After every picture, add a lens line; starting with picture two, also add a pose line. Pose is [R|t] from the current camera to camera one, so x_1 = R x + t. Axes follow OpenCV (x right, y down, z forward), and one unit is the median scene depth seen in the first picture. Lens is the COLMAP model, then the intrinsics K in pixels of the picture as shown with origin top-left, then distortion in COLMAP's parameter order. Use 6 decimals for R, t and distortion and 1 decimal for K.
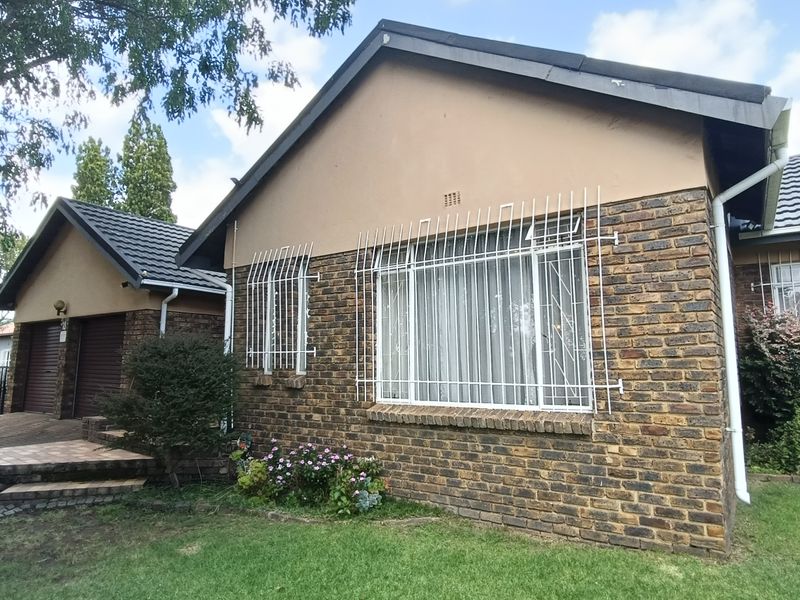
lens RADIAL K [[498.7, 0, 398.1], [0, 498.7, 295.7], [0, 0, 1]] dist [0.001598, 0.000808]
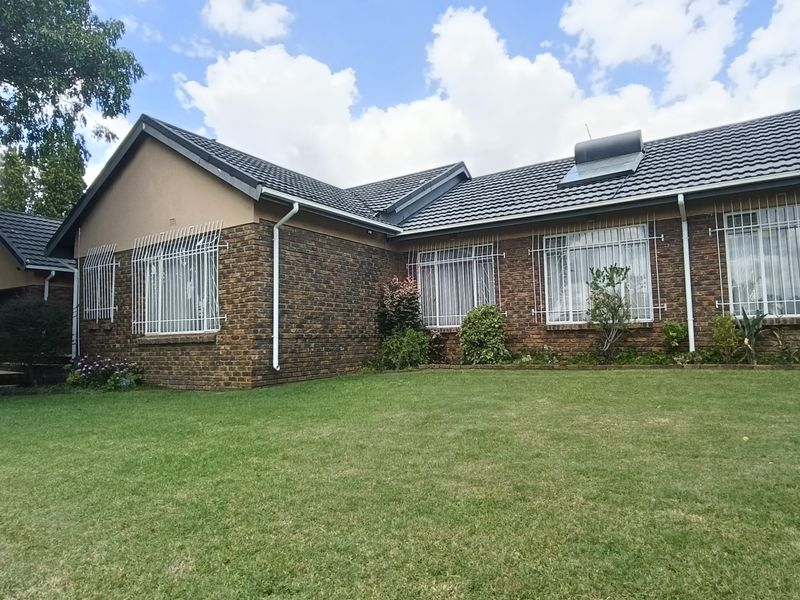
lens RADIAL K [[498.7, 0, 398.1], [0, 498.7, 295.7], [0, 0, 1]] dist [0.001598, 0.000808]
pose [[0.999076, -0.014078, 0.040602, 0.809399], [0.011993, 0.998620, 0.051135, -0.005992], [-0.041265, -0.050601, 0.997866, -0.826003]]
